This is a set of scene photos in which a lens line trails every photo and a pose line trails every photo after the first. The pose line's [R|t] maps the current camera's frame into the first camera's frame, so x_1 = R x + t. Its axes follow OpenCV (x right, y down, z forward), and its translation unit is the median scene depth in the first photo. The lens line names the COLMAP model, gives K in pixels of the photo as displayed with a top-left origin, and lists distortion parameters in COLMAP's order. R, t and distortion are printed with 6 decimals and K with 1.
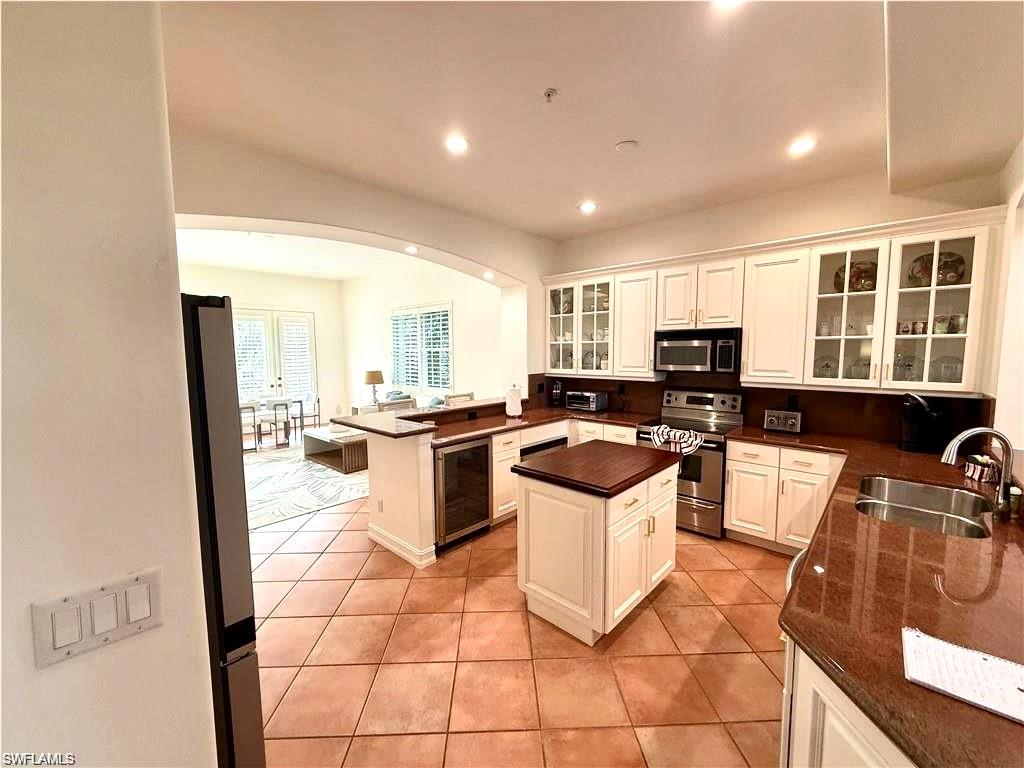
lens RADIAL K [[406.7, 0, 512.0], [0, 406.7, 384.0], [0, 0, 1]] dist [-0.000106, -0.000413]
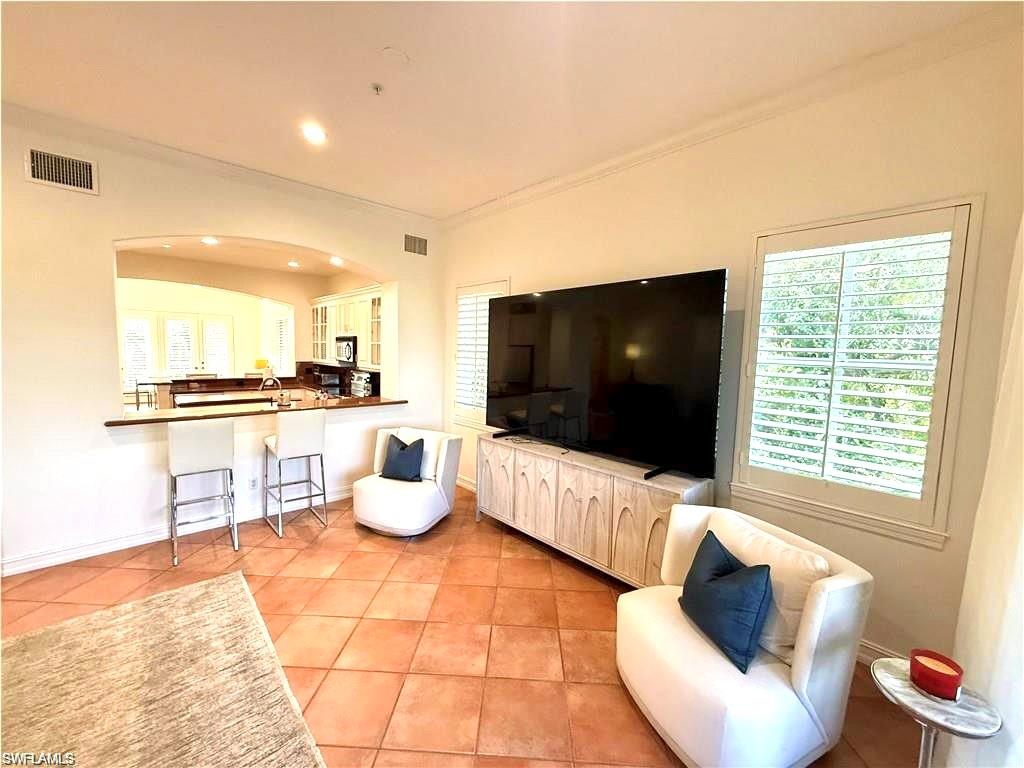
lens RADIAL K [[406.7, 0, 512.0], [0, 406.7, 384.0], [0, 0, 1]] dist [-0.000106, -0.000413]
pose [[0.996614, 0.036915, -0.073470, 1.125486], [-0.036951, 0.999317, 0.000866, 0.036092], [0.073452, 0.001852, 0.997297, -0.596685]]
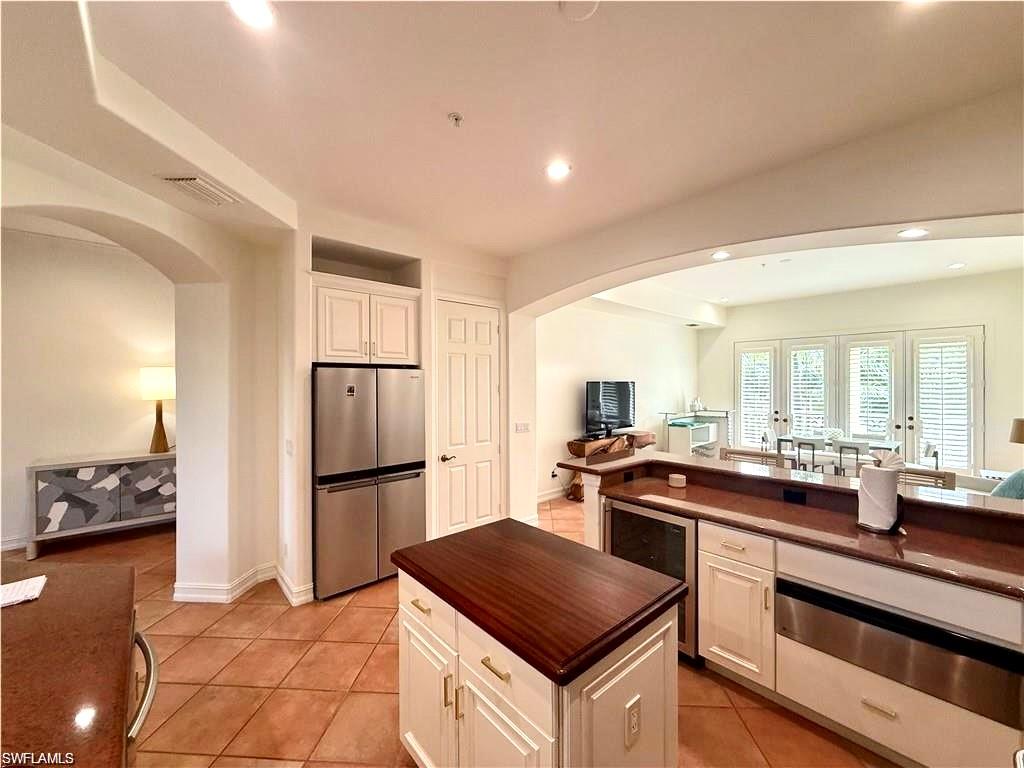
lens RADIAL K [[406.7, 0, 512.0], [0, 406.7, 384.0], [0, 0, 1]] dist [-0.000106, -0.000413]
pose [[-0.095796, 0.010748, -0.995343, 0.503846], [-0.081738, 0.996480, 0.018627, -0.059641], [0.992039, 0.083142, -0.094580, 0.618845]]
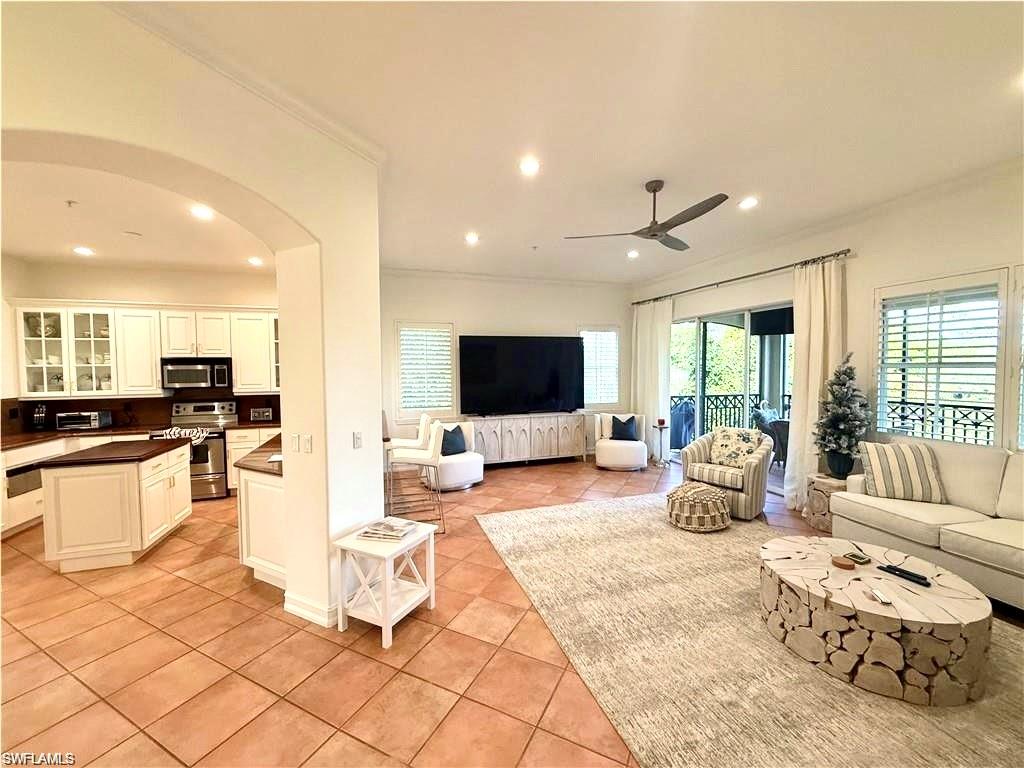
lens RADIAL K [[406.7, 0, 512.0], [0, 406.7, 384.0], [0, 0, 1]] dist [-0.000106, -0.000413]
pose [[0.480472, -0.031158, 0.876456, -0.231535], [0.080916, 0.996681, -0.008926, 0.051388], [-0.873269, 0.075208, 0.481399, -0.551706]]
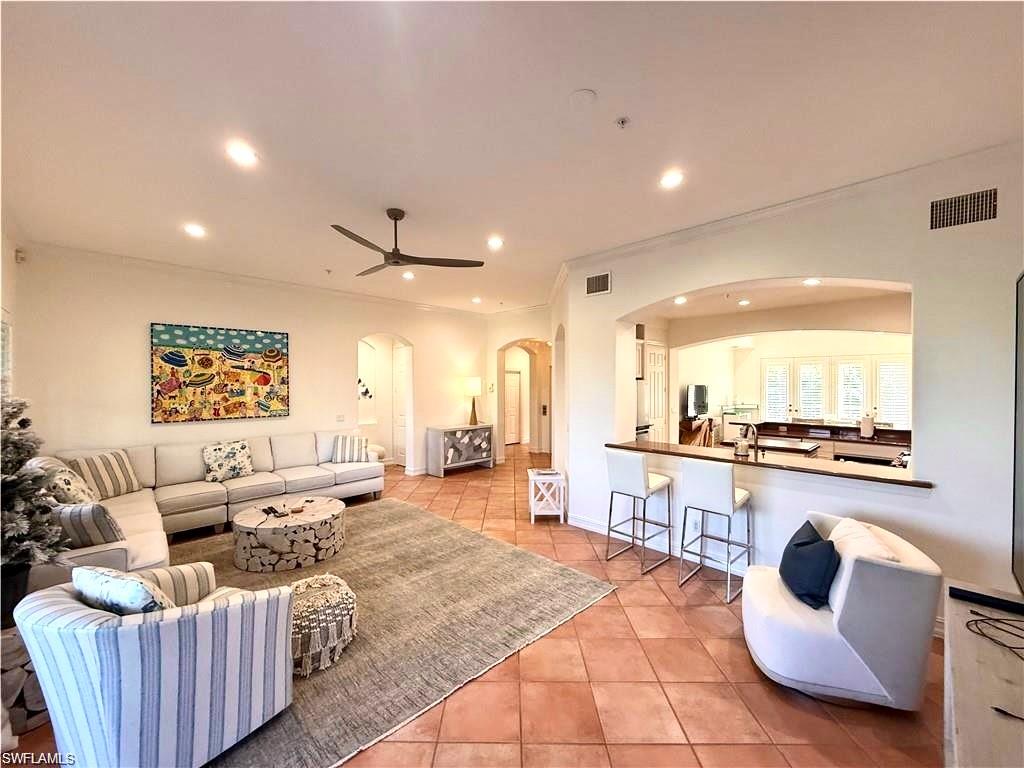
lens RADIAL K [[409.3, 0, 512.0], [0, 409.3, 384.0], [0, 0, 1]] dist [0.000149, -0.000187]
pose [[-0.040715, 0.010671, -0.999114, 1.427569], [-0.086954, 0.996111, 0.014182, -0.017073], [0.995380, 0.087454, -0.039629, -0.149267]]
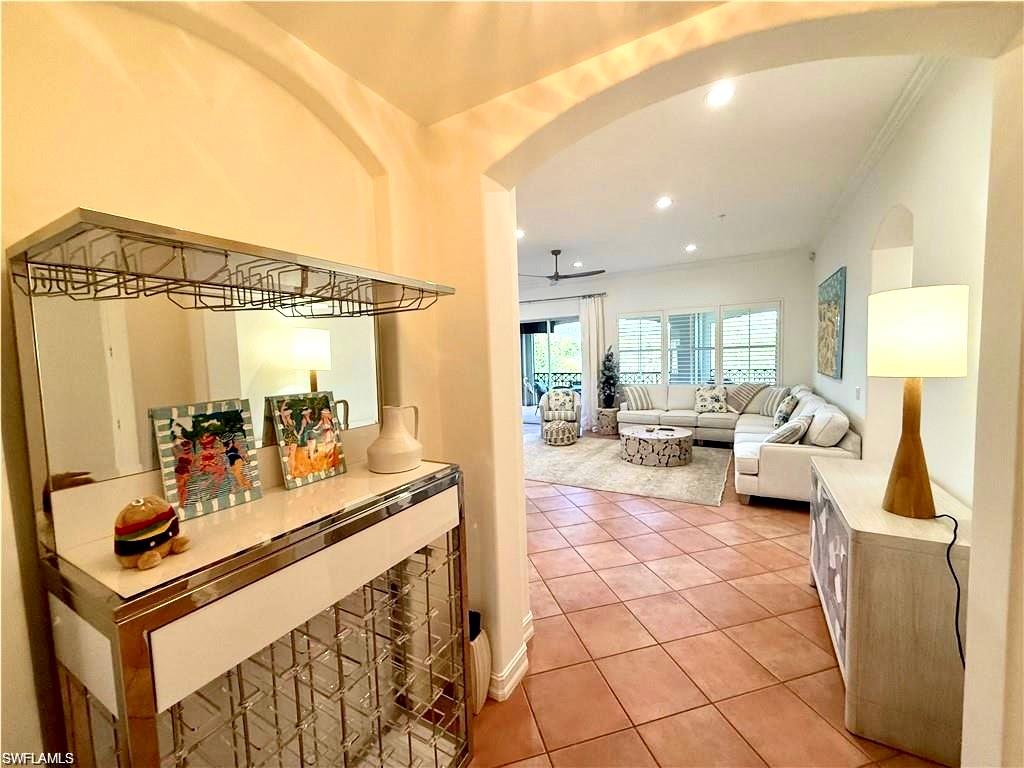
lens RADIAL K [[406.7, 0, 512.0], [0, 406.7, 384.0], [0, 0, 1]] dist [-0.000106, -0.000413]
pose [[-0.220584, -0.055454, 0.973790, -0.776364], [0.118632, 0.989445, 0.083218, 0.001222], [-0.968127, 0.133879, -0.211677, 0.076536]]
